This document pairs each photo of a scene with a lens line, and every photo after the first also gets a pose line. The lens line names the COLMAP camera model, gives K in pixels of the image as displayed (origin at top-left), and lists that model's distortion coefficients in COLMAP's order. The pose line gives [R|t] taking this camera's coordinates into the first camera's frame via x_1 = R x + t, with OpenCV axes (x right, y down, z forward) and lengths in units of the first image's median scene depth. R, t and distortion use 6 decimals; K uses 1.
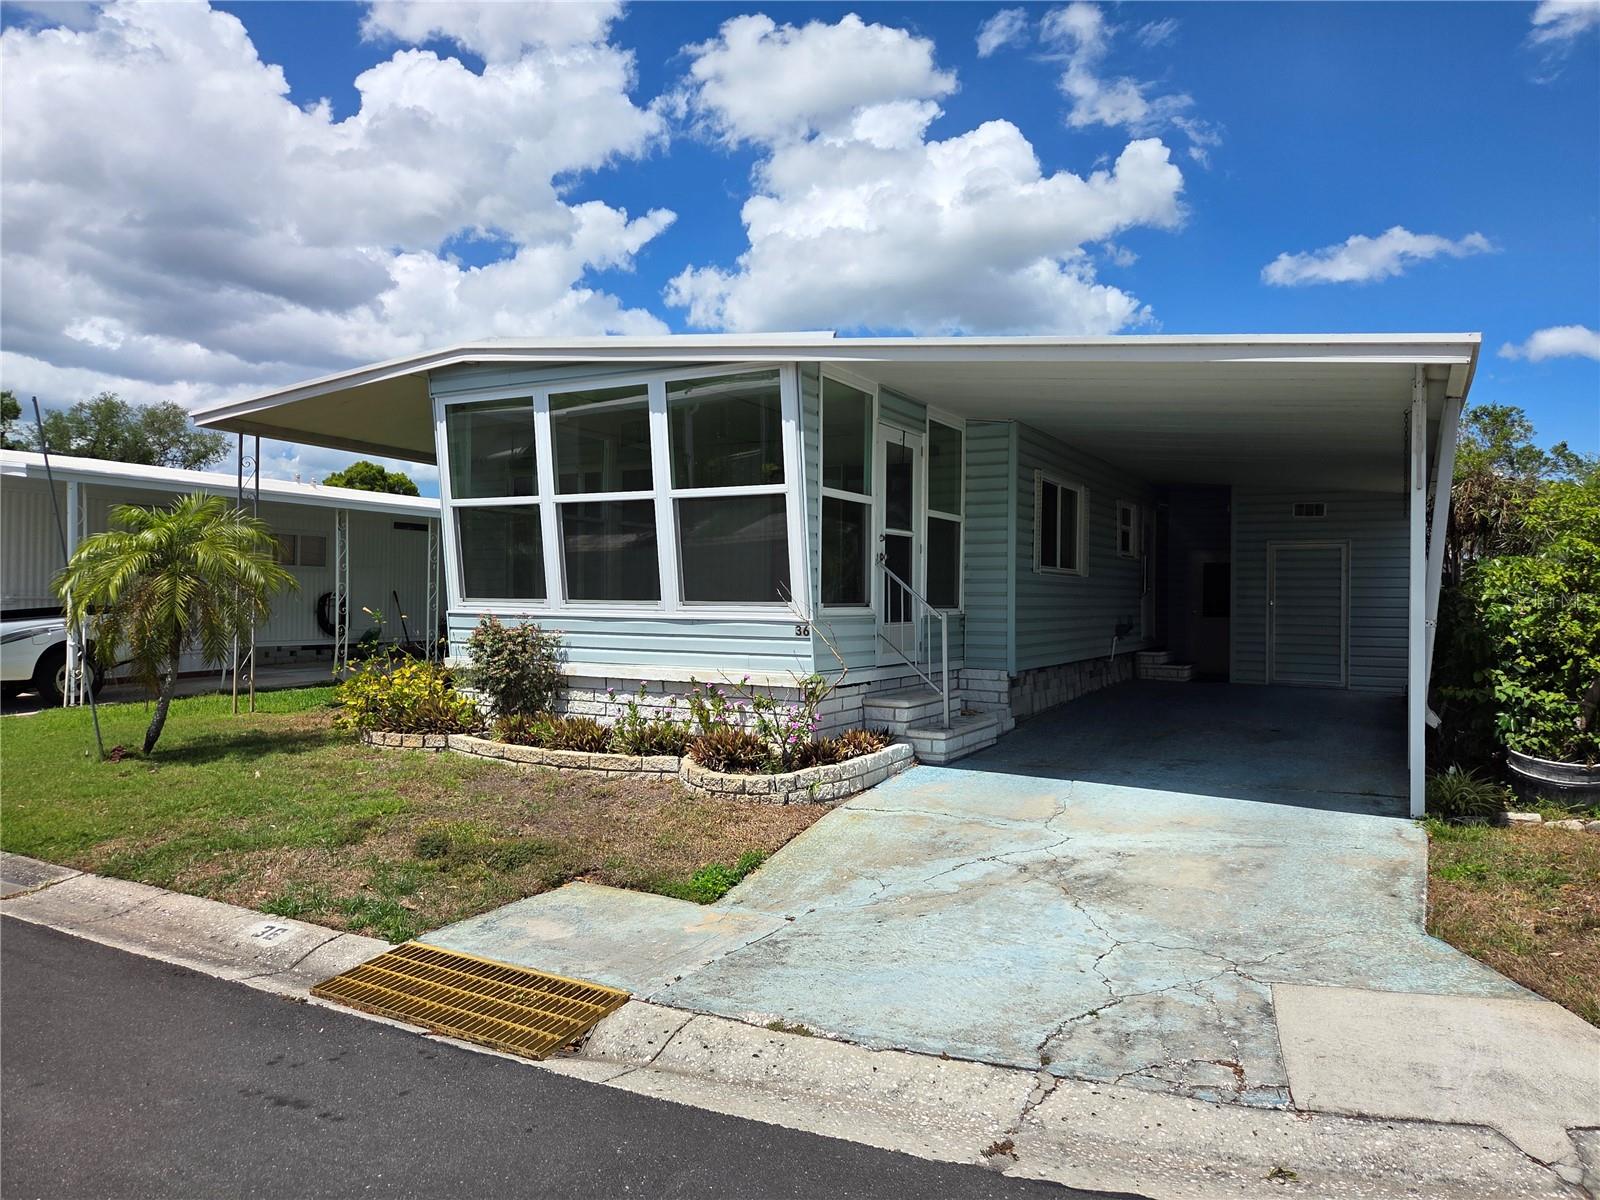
lens RADIAL K [[1081.5, 0, 797.6], [0, 1081.5, 600.7], [0, 0, 1]] dist [0.010729, 0.001300]
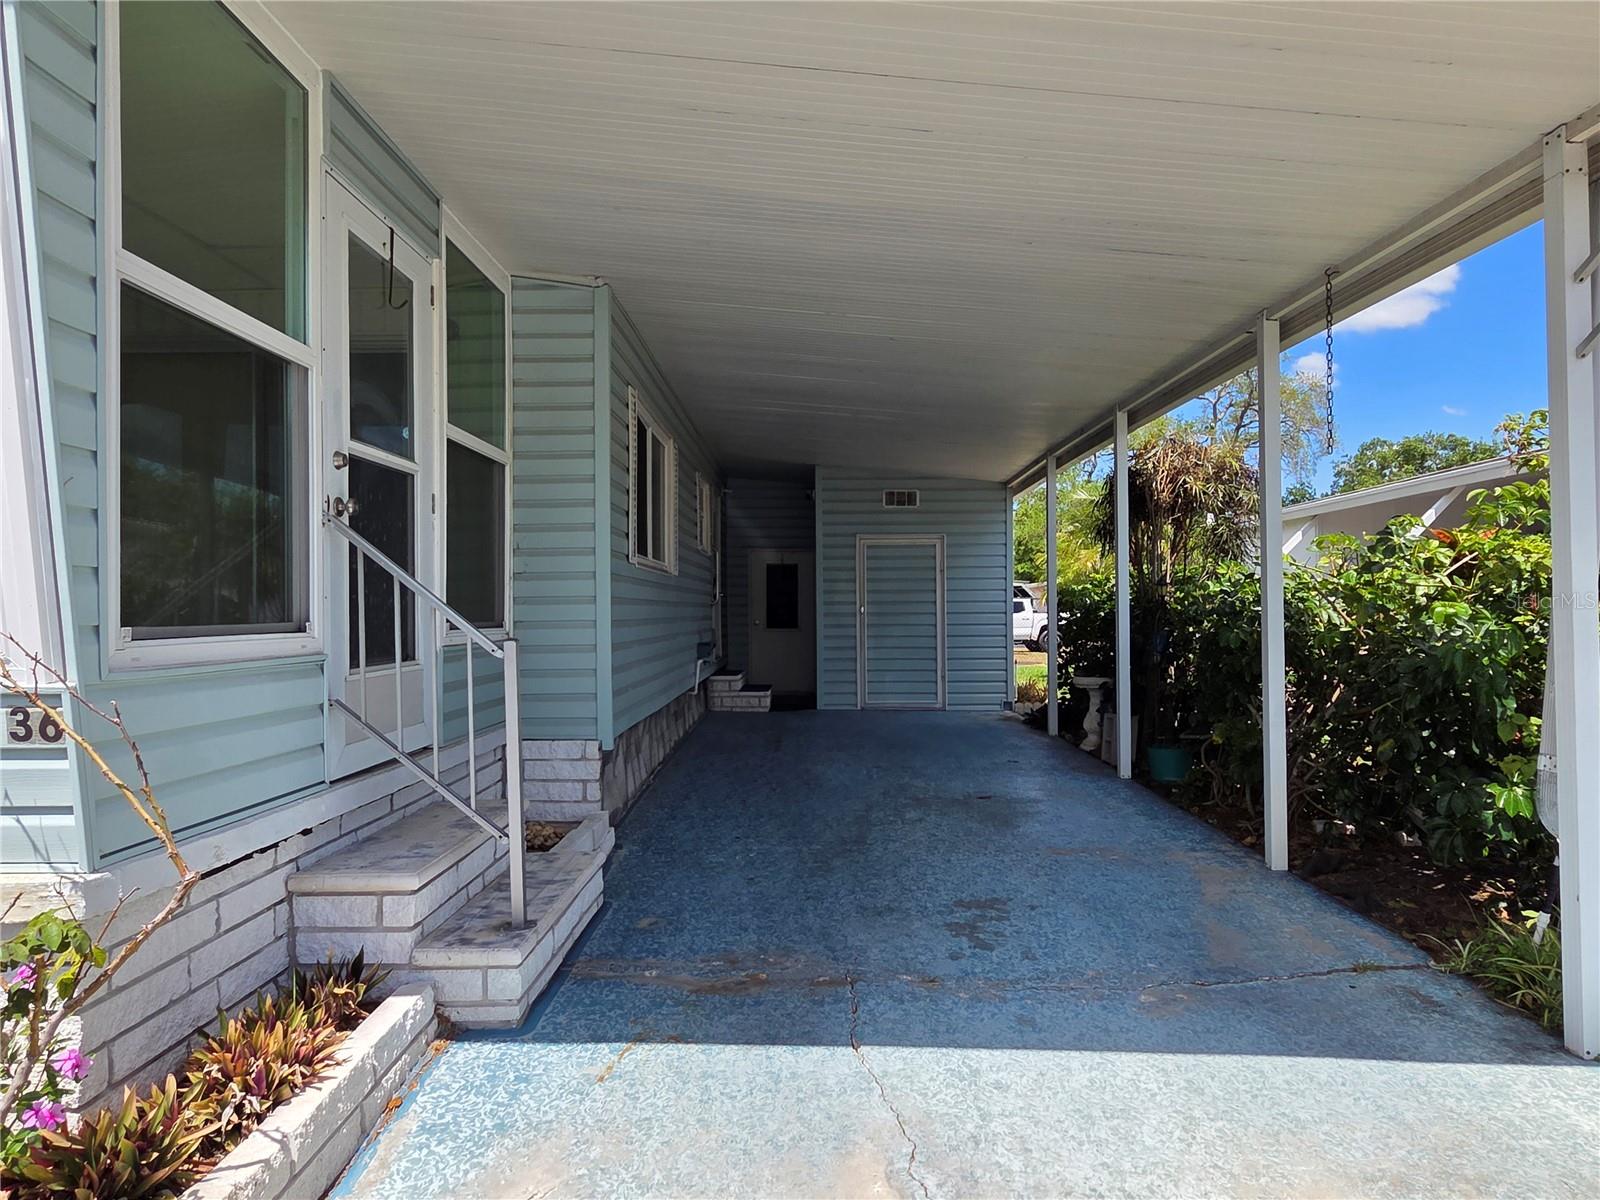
lens RADIAL K [[997.1, 0, 796.2], [0, 997.1, 597.3], [0, 0, 1]] dist [0.011002, 0.002168]
pose [[0.878381, -0.010436, 0.477847, 0.048258], [0.018253, 0.999765, -0.011718, 0.000671], [-0.477612, 0.019015, 0.878365, 0.582969]]
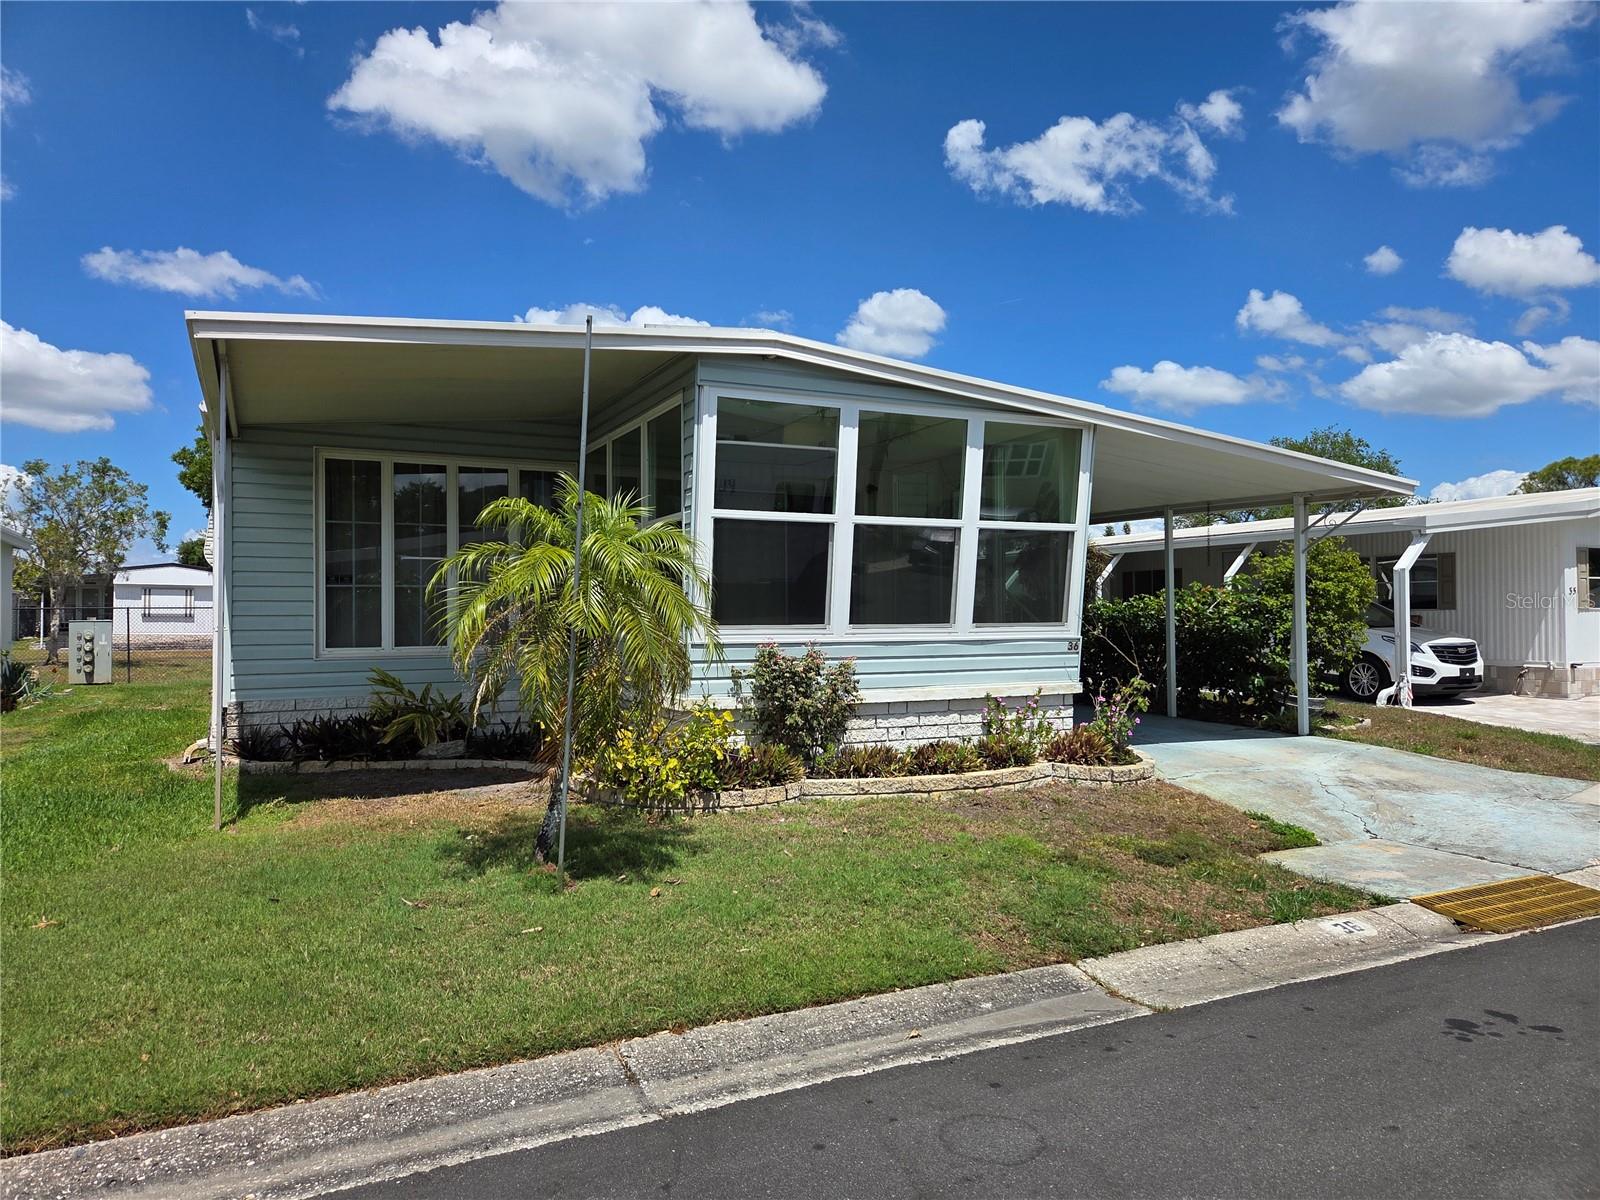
lens RADIAL K [[1081.5, 0, 799.1], [0, 1081.5, 594.8], [0, 0, 1]] dist [0.010729, 0.001300]
pose [[0.571183, 0.005204, 0.820806, -1.018093], [0.014897, 0.999749, -0.016706, -0.012006], [-0.820687, 0.021770, 0.570963, 0.489616]]
